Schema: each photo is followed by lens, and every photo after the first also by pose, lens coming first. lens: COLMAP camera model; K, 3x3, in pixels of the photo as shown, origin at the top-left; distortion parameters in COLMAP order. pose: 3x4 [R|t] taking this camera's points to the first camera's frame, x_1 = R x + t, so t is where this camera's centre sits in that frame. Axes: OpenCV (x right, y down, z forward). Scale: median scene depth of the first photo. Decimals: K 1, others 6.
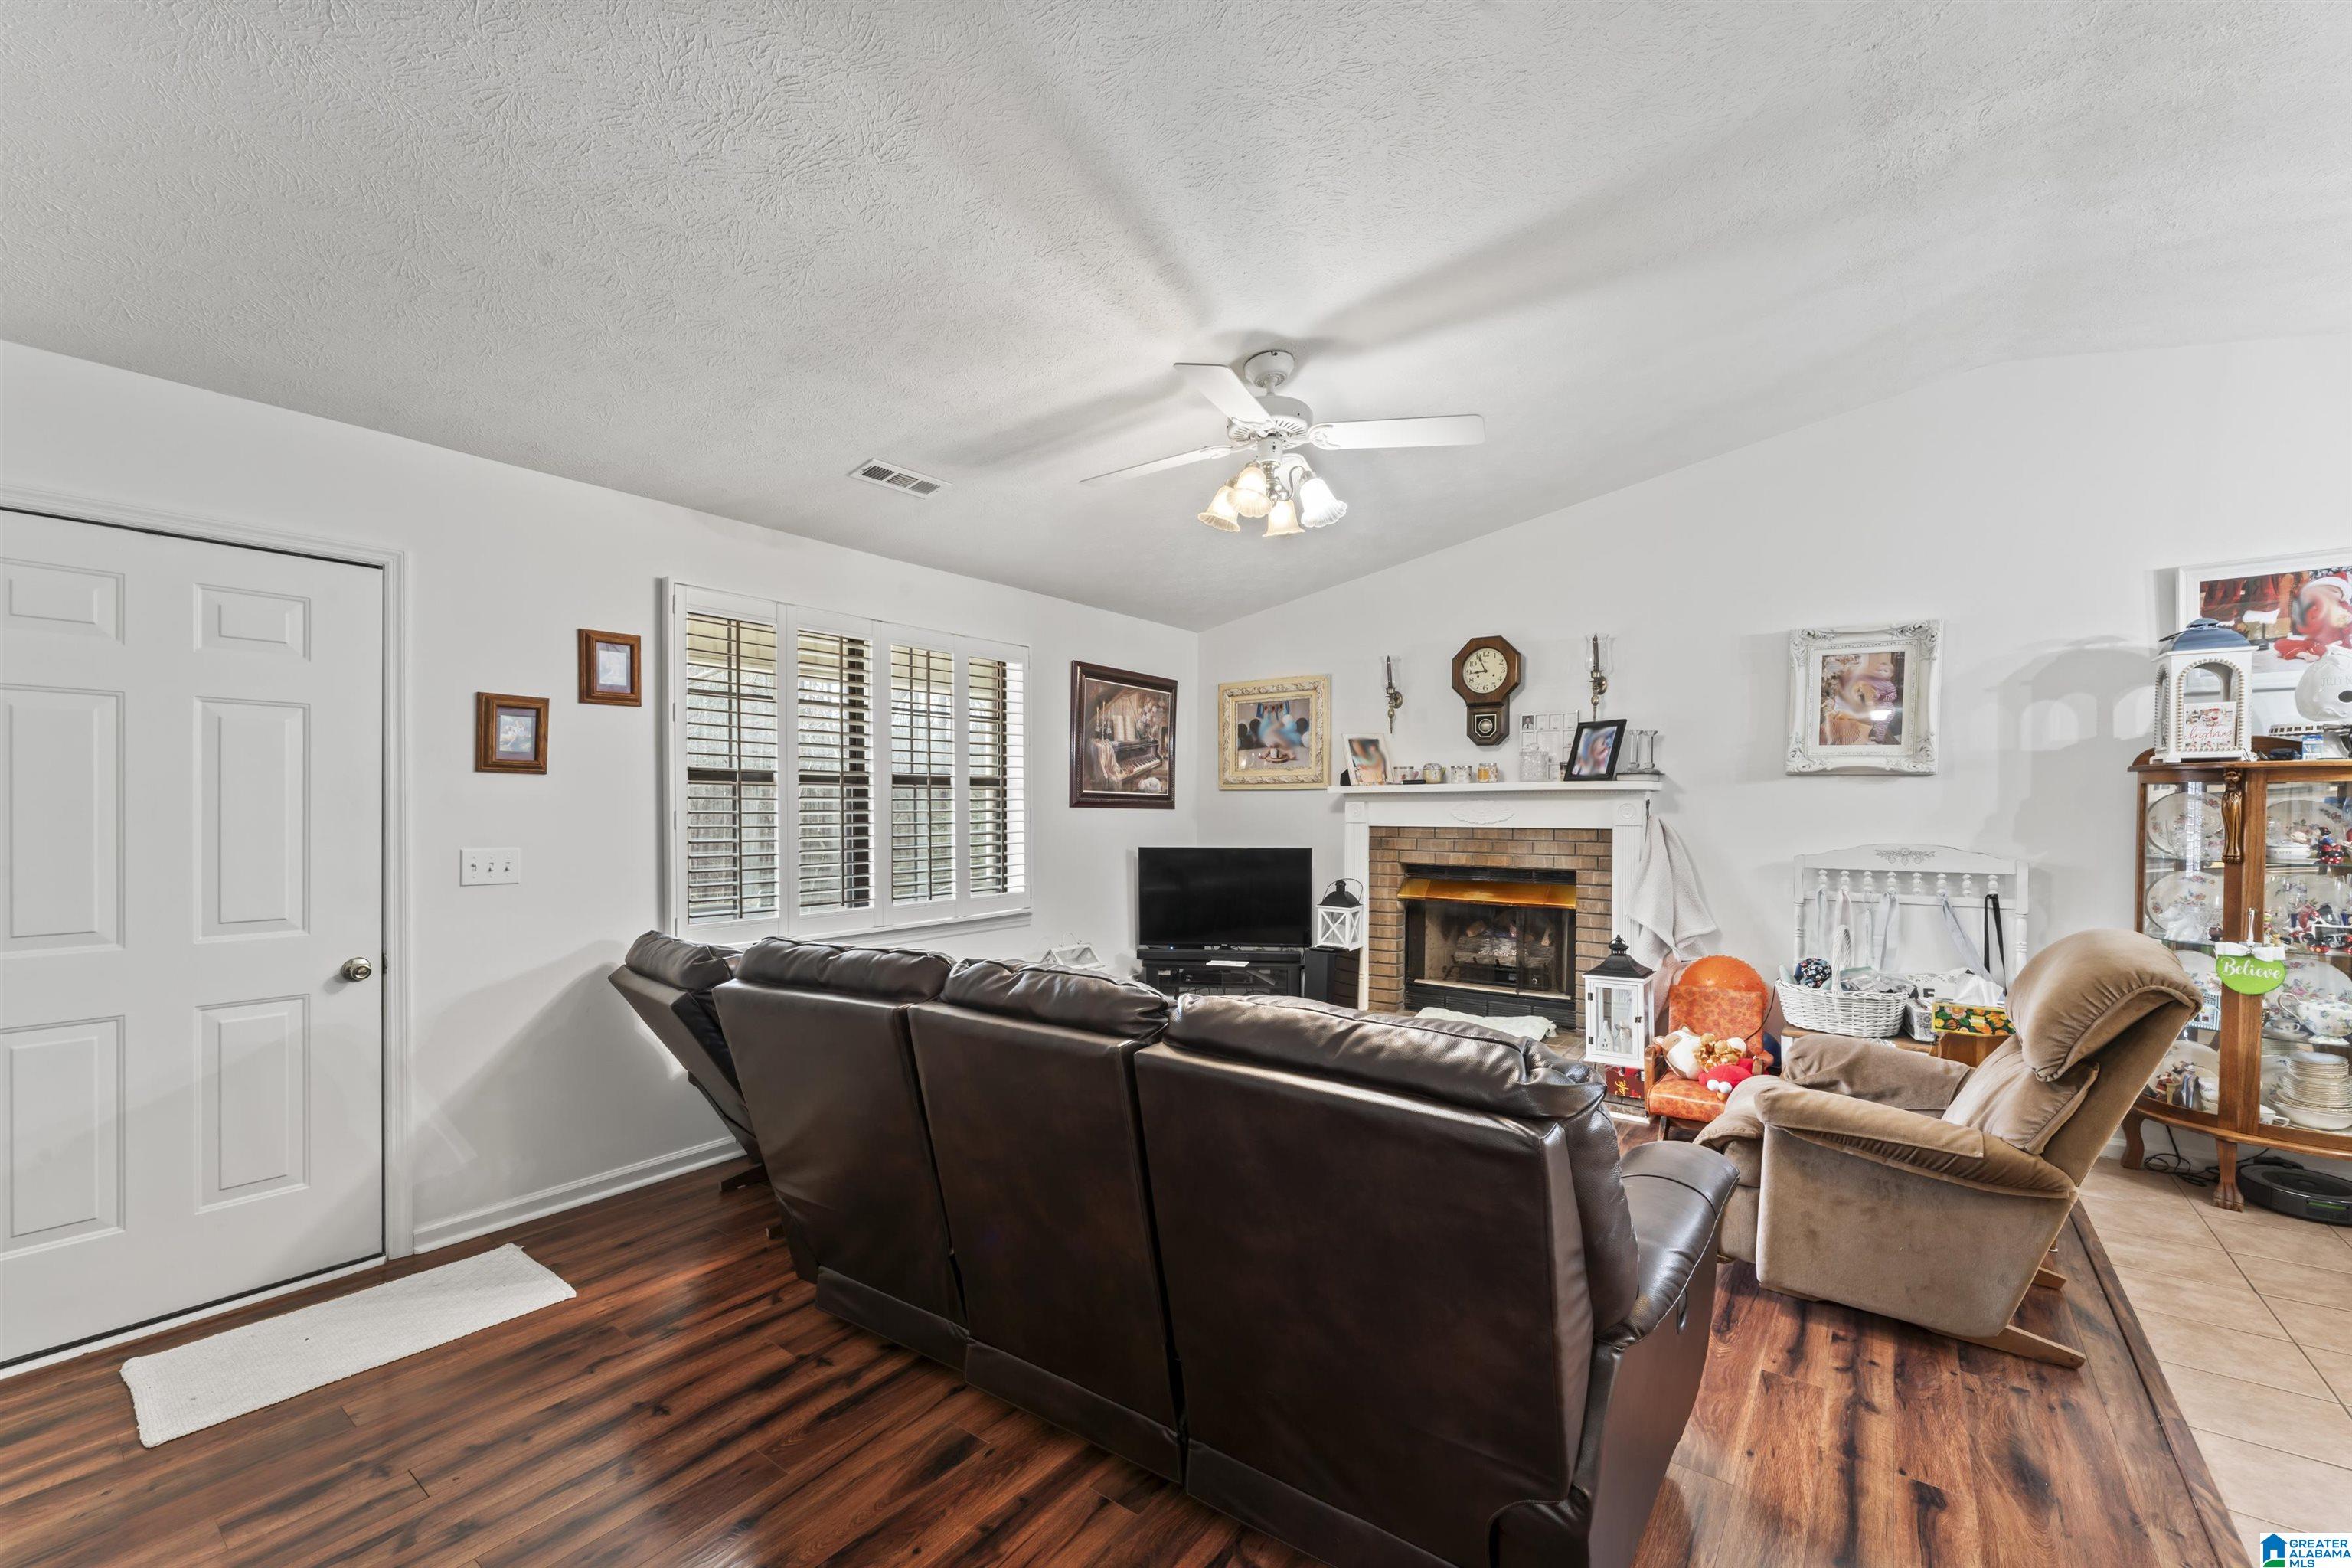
lens RADIAL K [[944.4, 0, 1176.0], [0, 944.4, 822.6], [0, 0, 1]] dist [-0.001888, -0.000006]
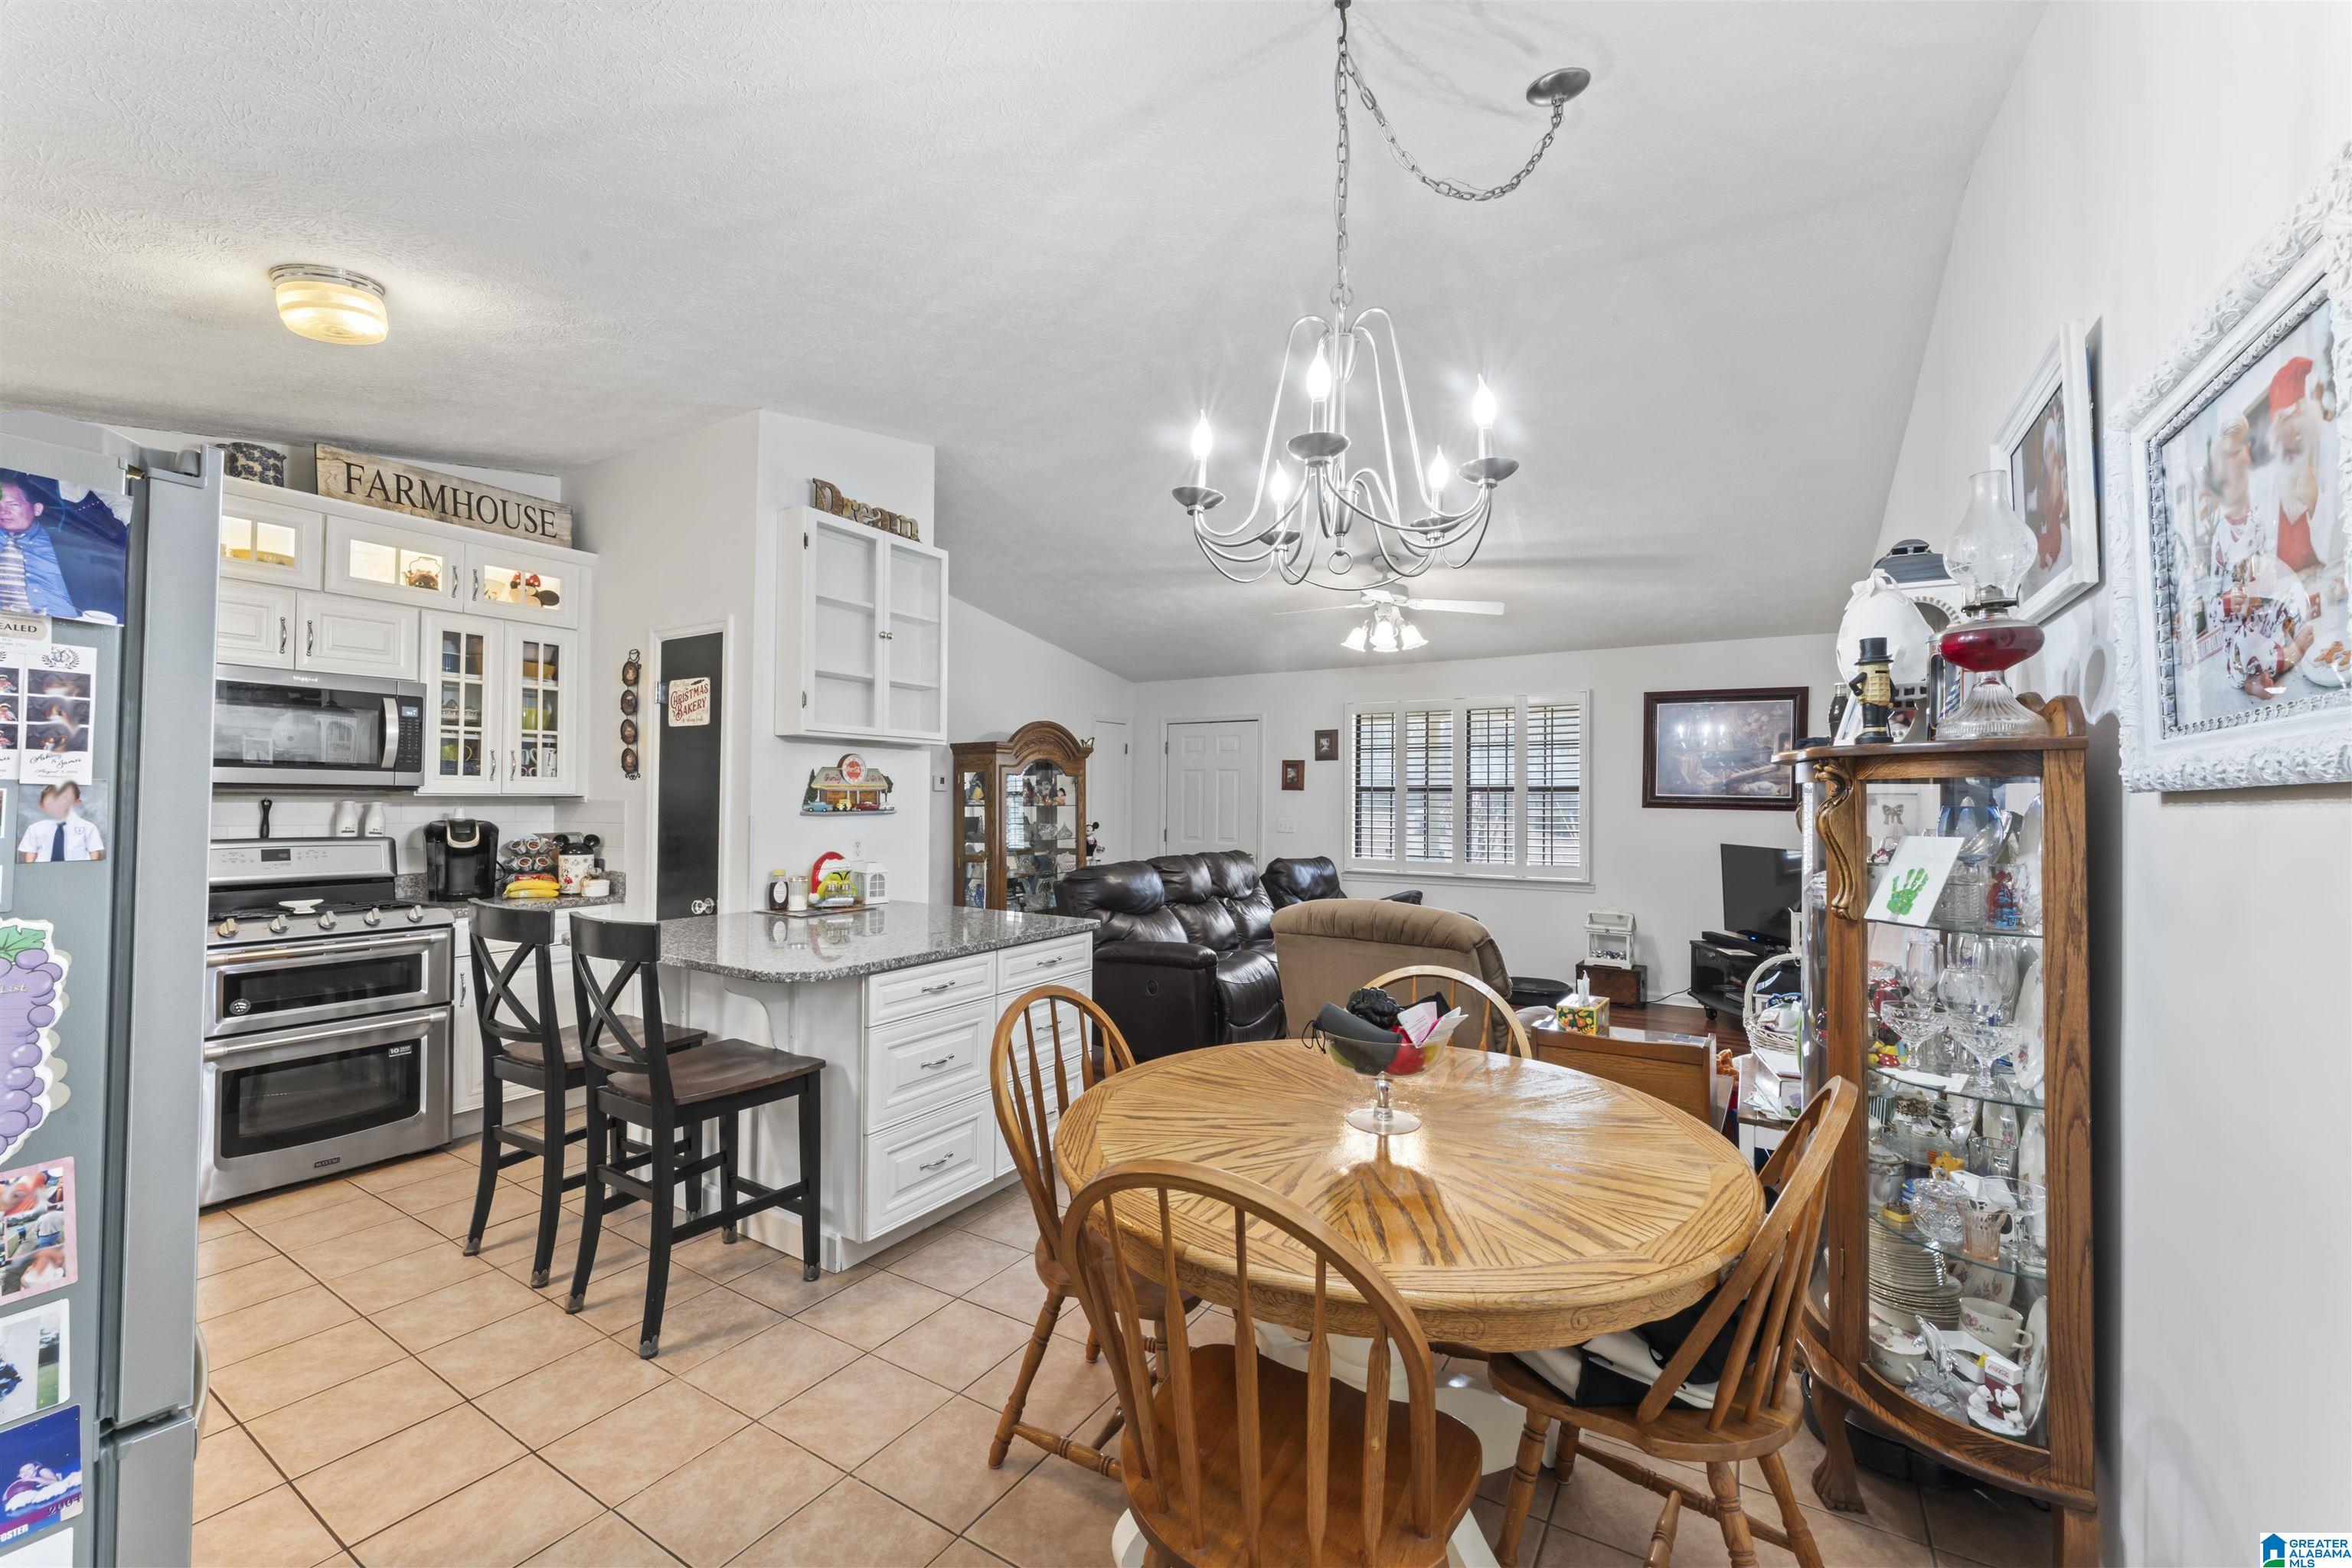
lens RADIAL K [[944.4, 0, 1179.9], [0, 944.4, 783.2], [0, 0, 1]] dist [-0.001888, -0.000006]
pose [[0.069177, -0.019254, -0.997419, 1.370441], [-0.031667, 0.999268, -0.021486, -0.002280], [0.997102, 0.033071, 0.068516, 0.357595]]
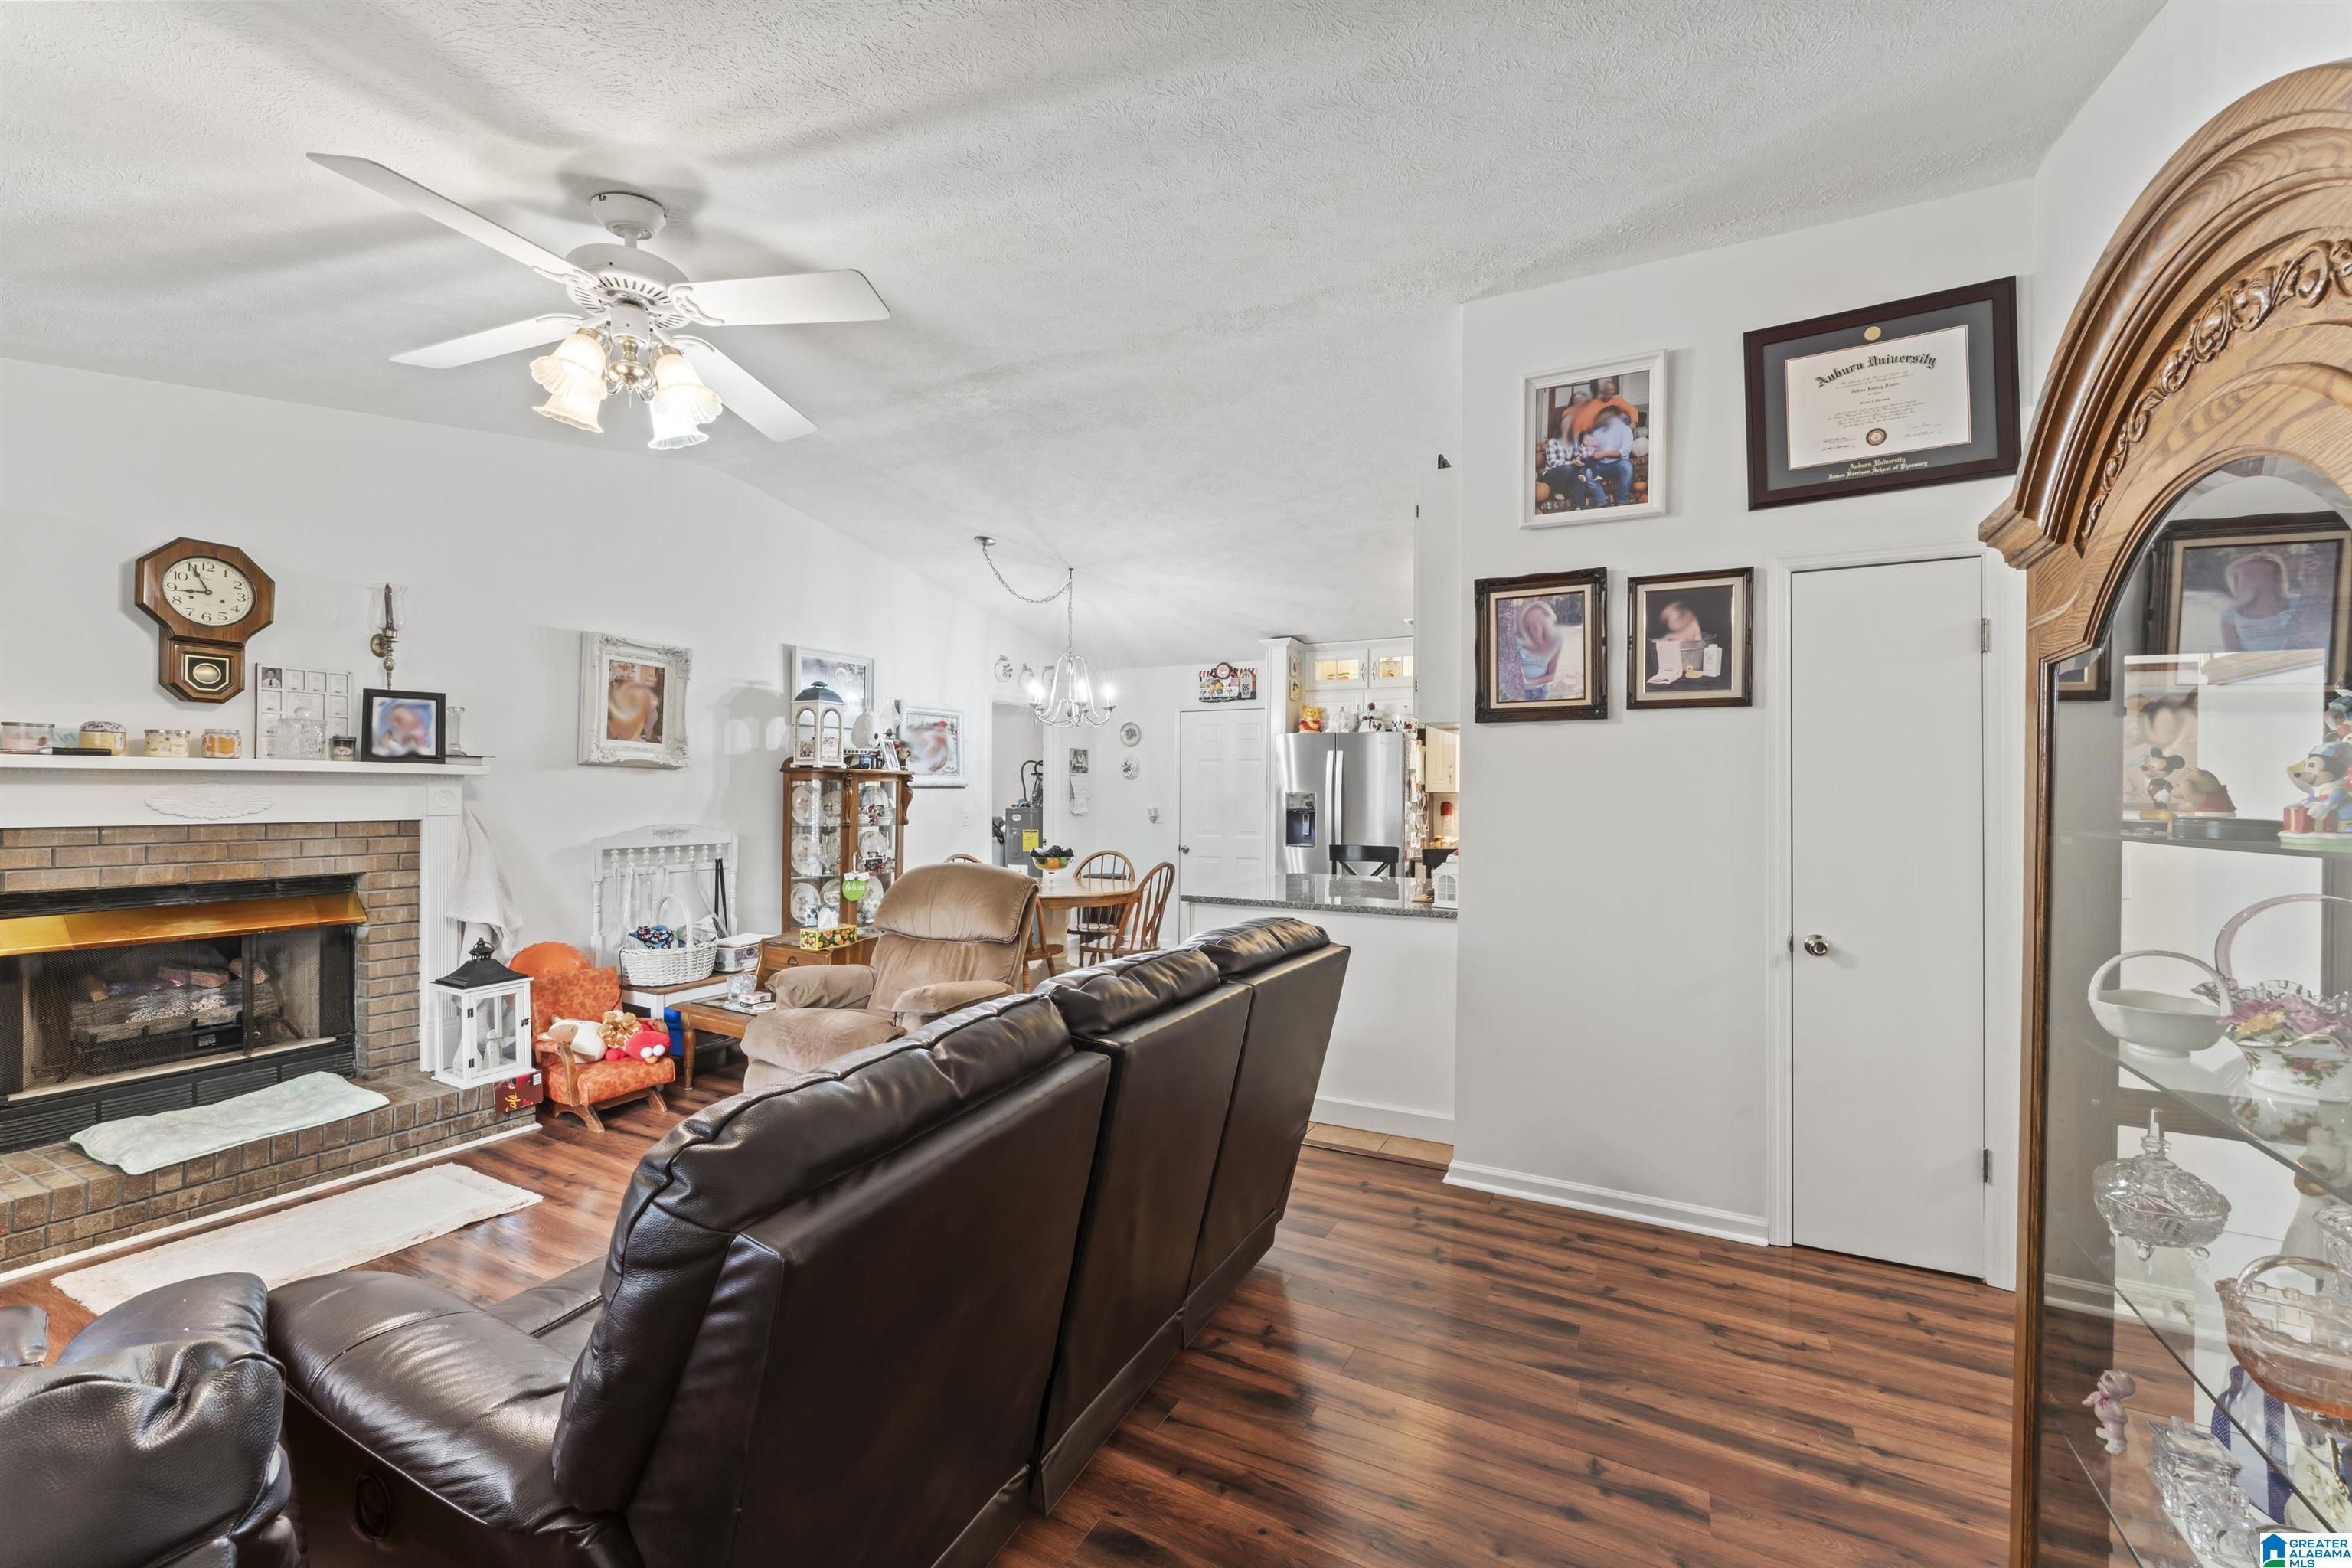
lens RADIAL K [[944.4, 0, 1151.2], [0, 944.4, 793.1], [0, 0, 1]] dist [-0.001888, -0.000006]
pose [[-0.128599, 0.002335, 0.991694, -0.511010], [0.015402, 0.999881, -0.000357, -0.007437], [-0.991577, 0.015228, -0.128620, 0.501365]]
